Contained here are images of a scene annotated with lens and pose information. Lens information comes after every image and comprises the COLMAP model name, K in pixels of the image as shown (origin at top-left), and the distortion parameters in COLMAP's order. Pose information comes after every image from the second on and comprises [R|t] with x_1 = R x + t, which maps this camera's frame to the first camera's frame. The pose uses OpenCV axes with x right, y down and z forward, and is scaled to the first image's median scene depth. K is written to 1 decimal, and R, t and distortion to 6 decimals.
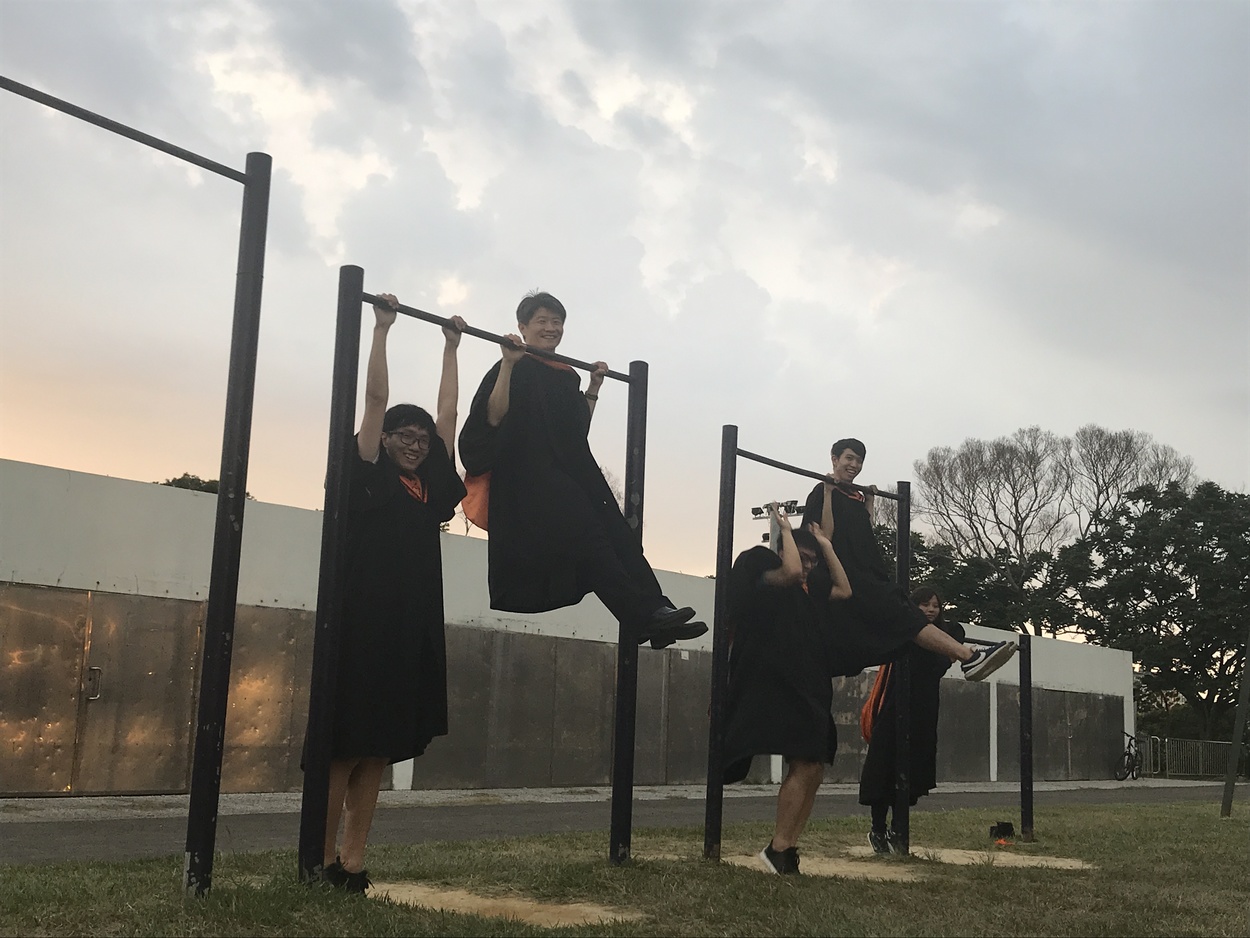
lens RADIAL K [[1653.5, 0, 625.0], [0, 1653.5, 469.0], [0, 0, 1]] dist [0.205741, -0.639890]
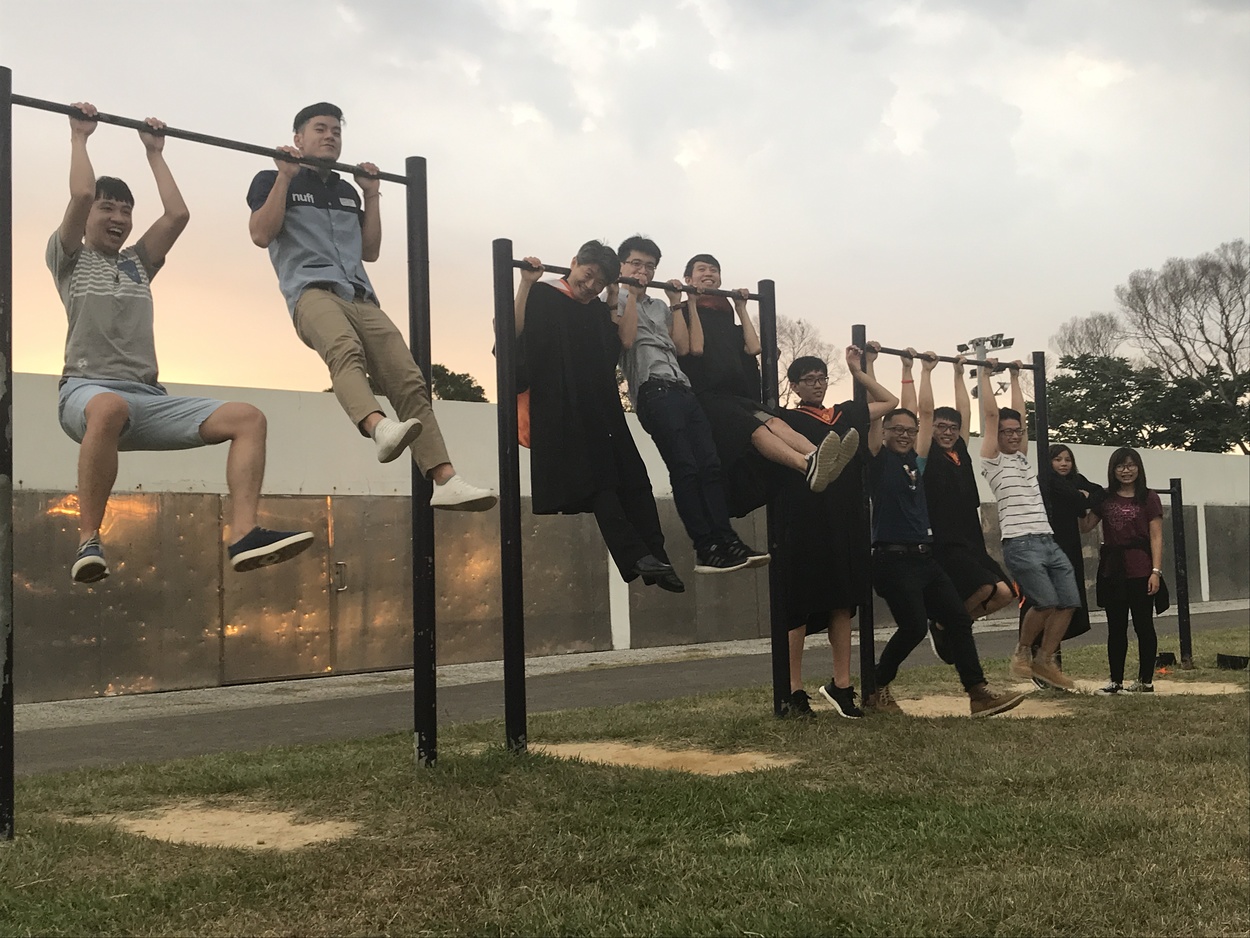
lens RADIAL K [[1693.4, 0, 625.0], [0, 1693.4, 469.0], [0, 0, 1]] dist [0.373683, -1.813536]
pose [[0.986710, -0.077812, -0.142648, 0.043346], [0.091612, 0.991455, 0.092871, -0.033955], [0.134203, -0.104706, 0.985407, -0.104696]]
